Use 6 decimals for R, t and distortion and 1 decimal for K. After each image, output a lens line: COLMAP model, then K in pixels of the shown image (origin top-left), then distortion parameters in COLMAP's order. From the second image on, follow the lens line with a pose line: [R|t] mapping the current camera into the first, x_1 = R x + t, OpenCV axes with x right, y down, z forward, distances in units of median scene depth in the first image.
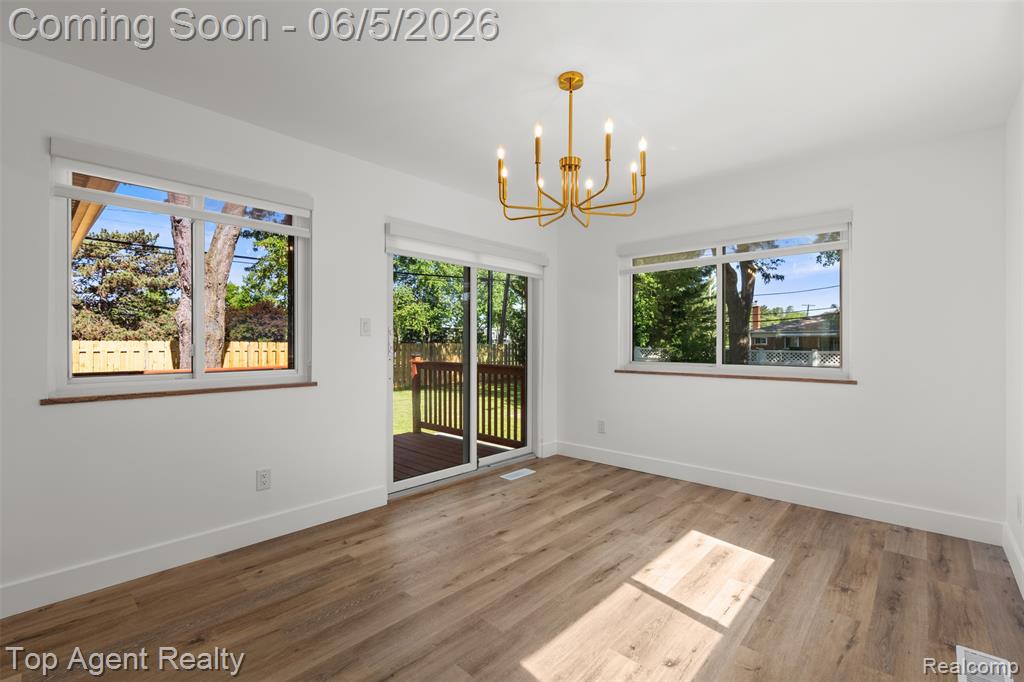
lens RADIAL K [[450.1, 0, 511.7], [0, 450.1, 346.7], [0, 0, 1]] dist [-0.001554, -0.000405]
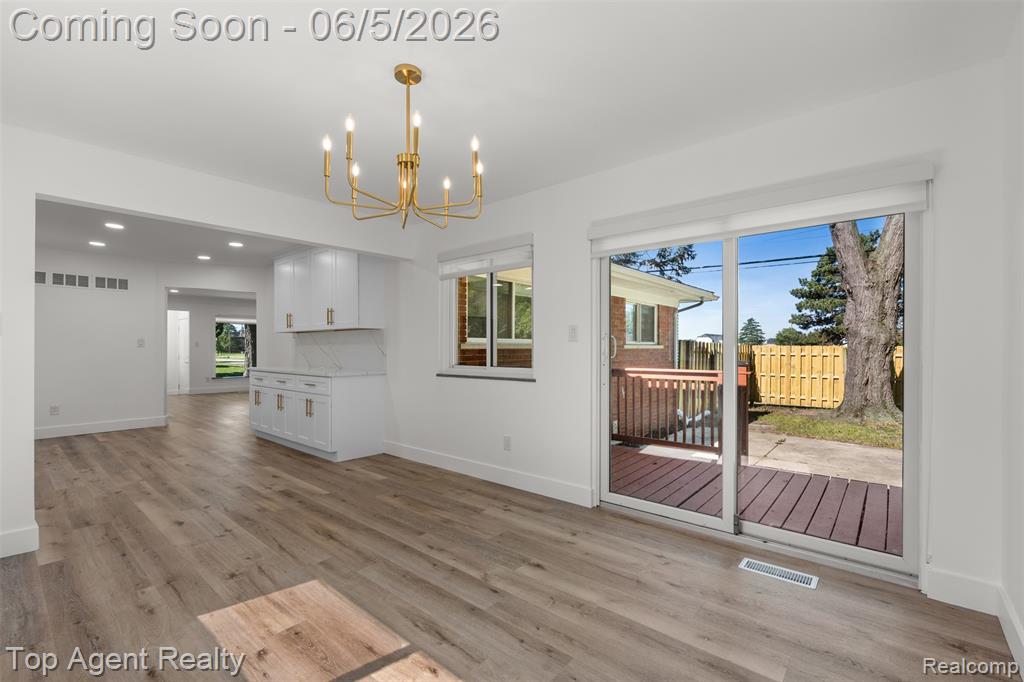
lens RADIAL K [[450.1, 0, 511.7], [0, 450.1, 346.7], [0, 0, 1]] dist [-0.001554, -0.000405]
pose [[0.033820, -0.003949, -0.999420, 0.823393], [-0.006846, 0.999968, -0.004183, -0.006218], [0.999405, 0.006984, 0.033792, 0.891397]]
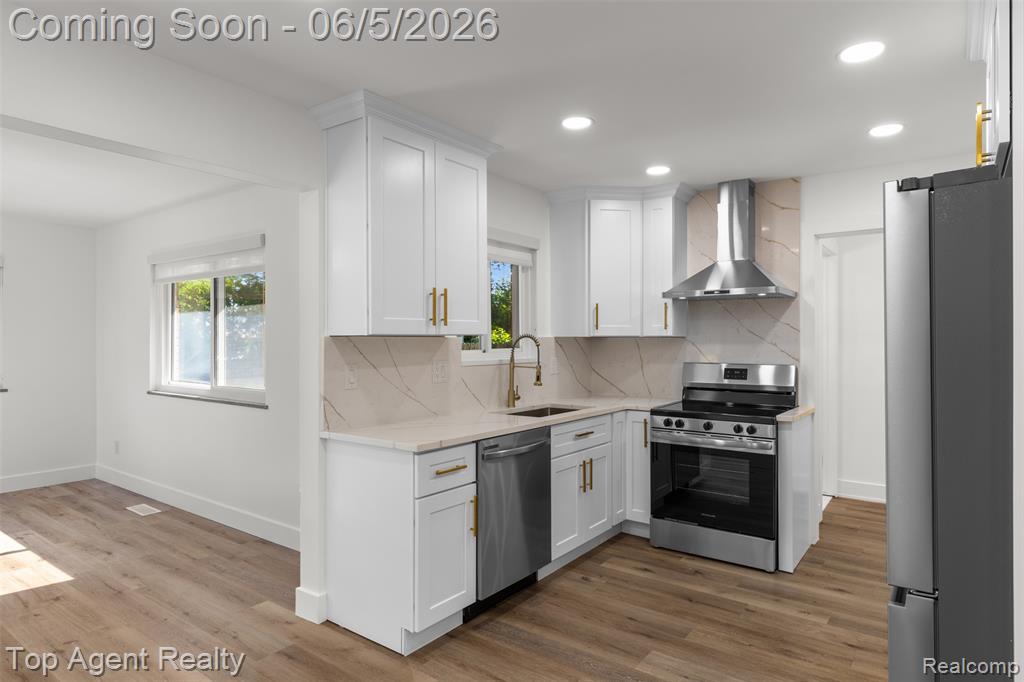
lens RADIAL K [[596.4, 0, 512.0], [0, 596.4, 341.0], [0, 0, 1]] dist [0.002935, -0.000740]
pose [[-0.102943, -0.005077, 0.994674, -1.182562], [0.007480, 0.999955, 0.005878, -0.066625], [-0.994659, 0.008045, -0.102900, -0.305126]]
